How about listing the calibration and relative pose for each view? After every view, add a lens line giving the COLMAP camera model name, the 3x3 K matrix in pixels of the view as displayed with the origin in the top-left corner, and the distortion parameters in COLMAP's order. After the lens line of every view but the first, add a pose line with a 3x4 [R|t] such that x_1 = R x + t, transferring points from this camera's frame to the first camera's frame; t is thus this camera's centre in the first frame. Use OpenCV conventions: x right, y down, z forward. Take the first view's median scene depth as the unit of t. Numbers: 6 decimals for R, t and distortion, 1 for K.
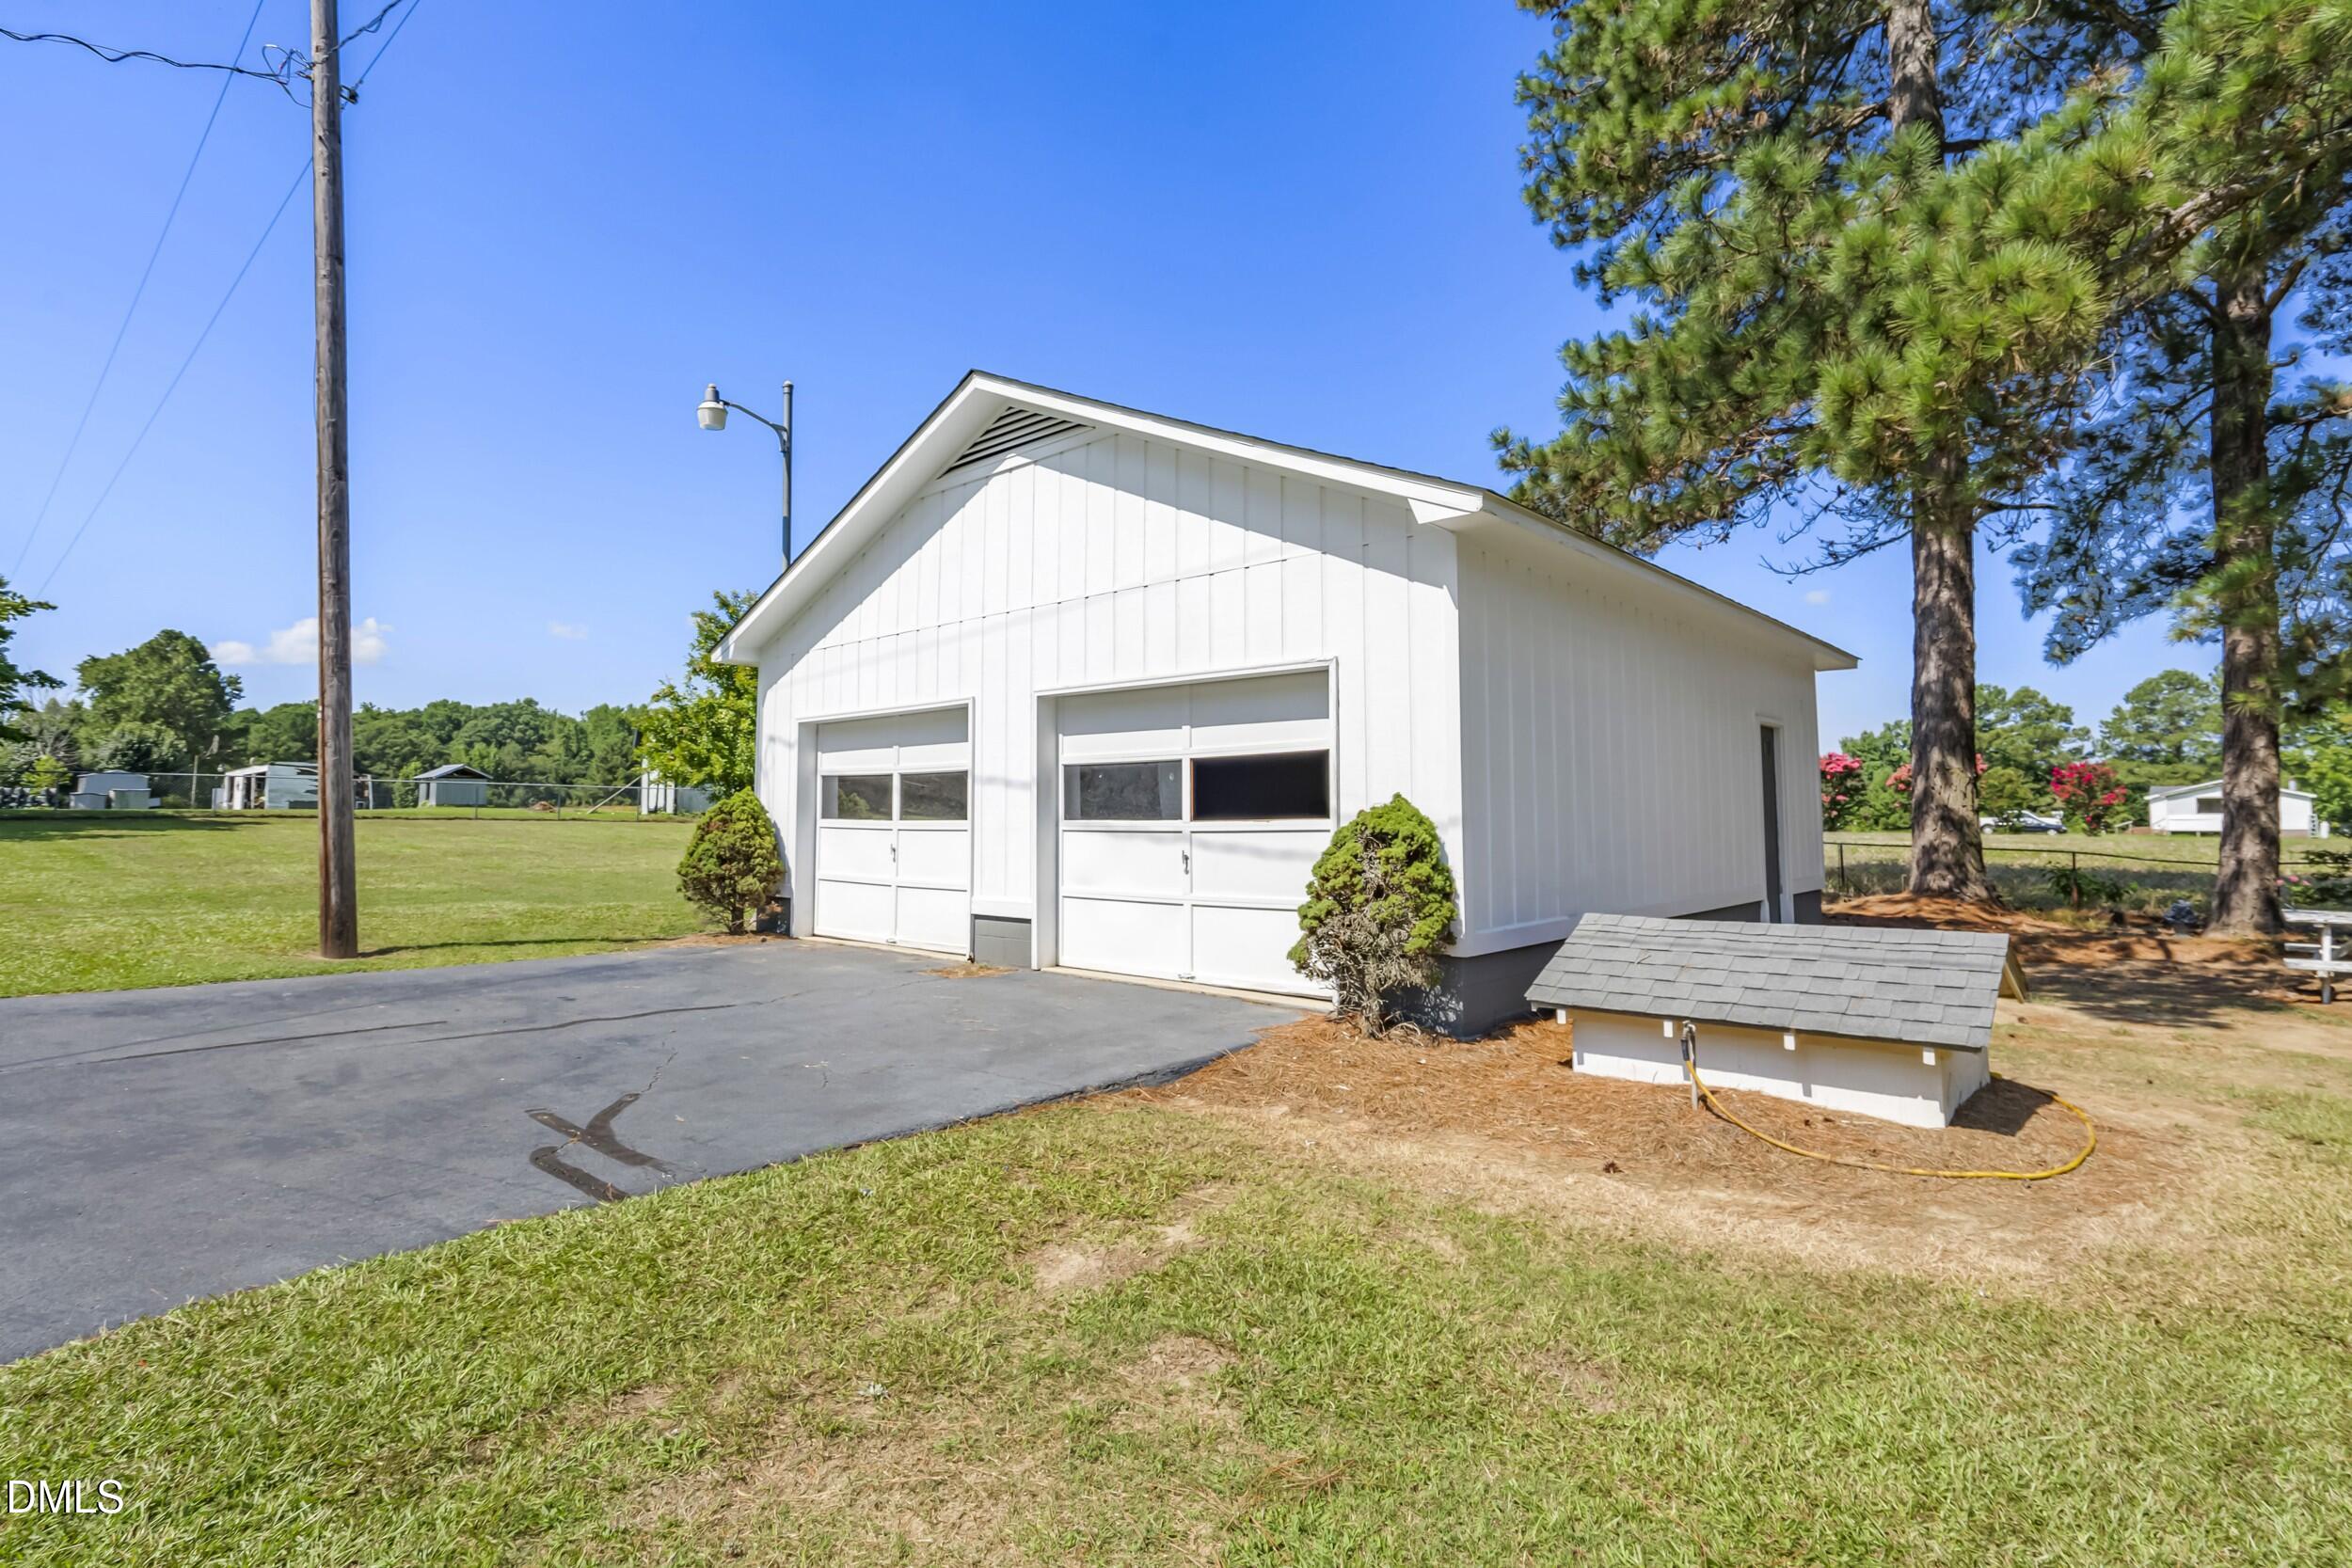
lens RADIAL K [[1141.8, 0, 1181.8], [0, 1141.8, 786.0], [0, 0, 1]] dist [-0.002797, -0.000308]
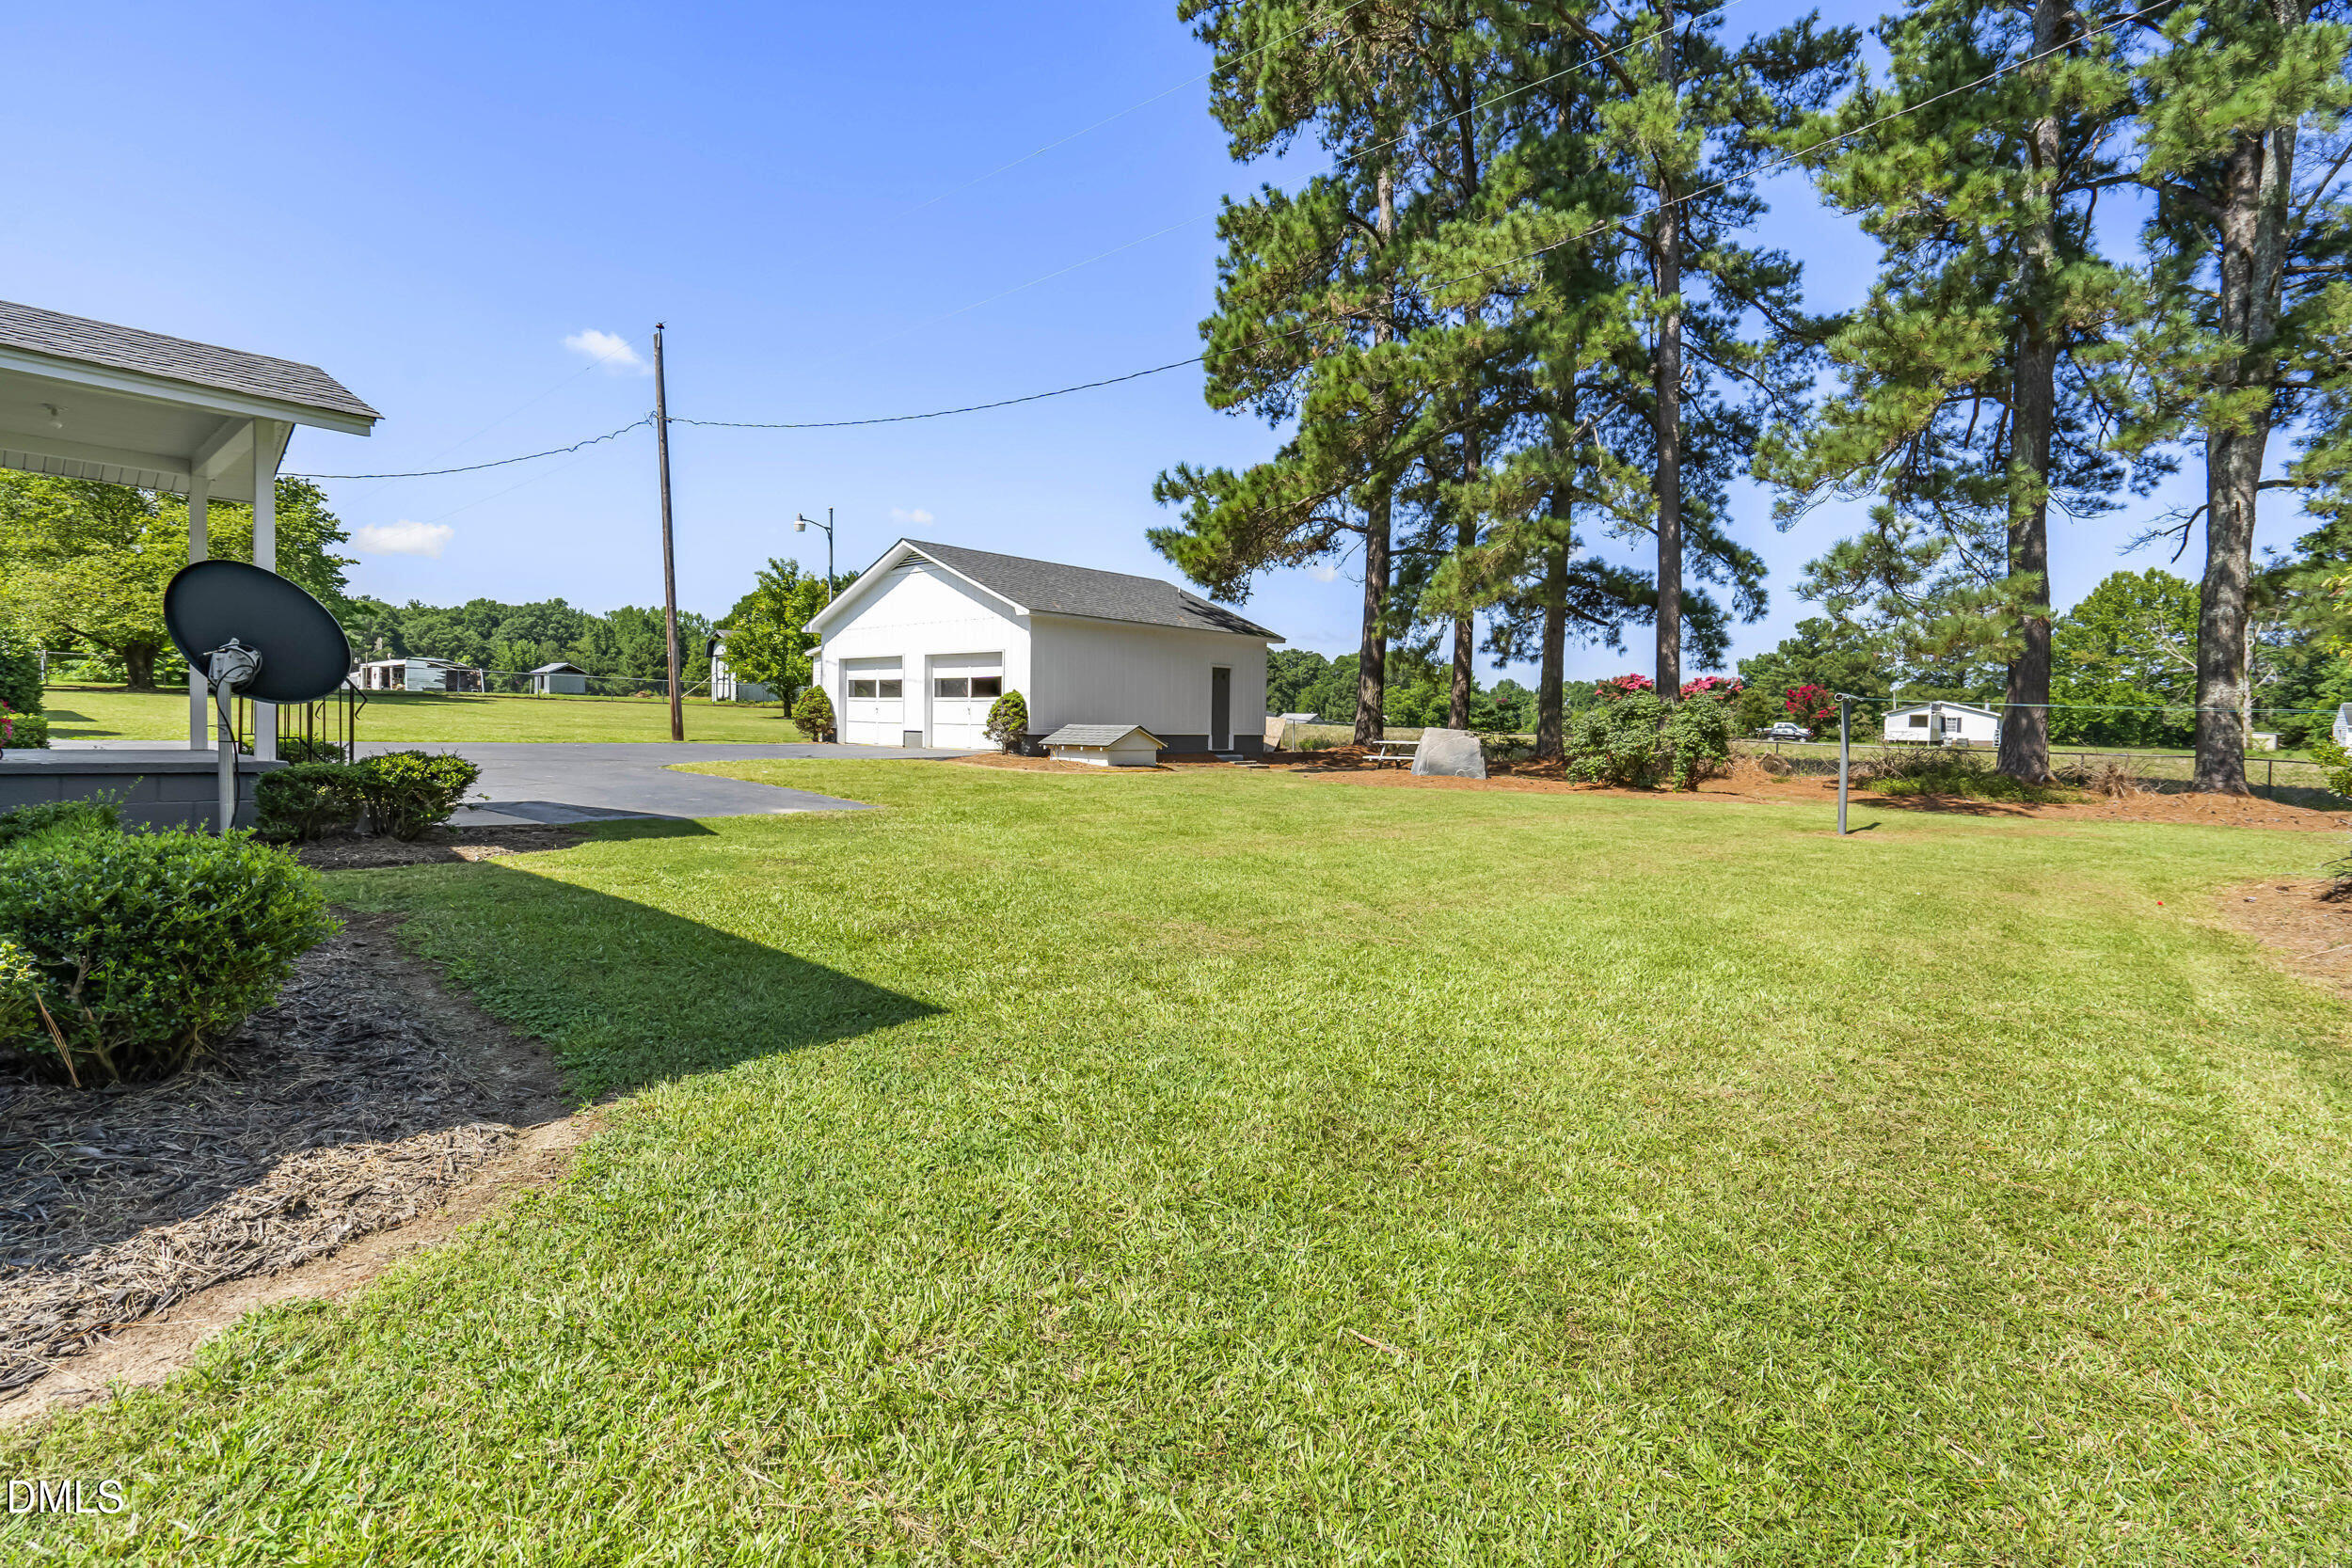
lens RADIAL K [[1078.6, 0, 1192.6], [0, 1078.6, 788.6], [0, 0, 1]] dist [-0.000322, 0.000357]
pose [[0.999597, 0.017918, 0.022028, 0.401794], [-0.019822, 0.995788, 0.089514, 0.002044], [-0.020331, -0.089914, 0.995742, -1.425026]]
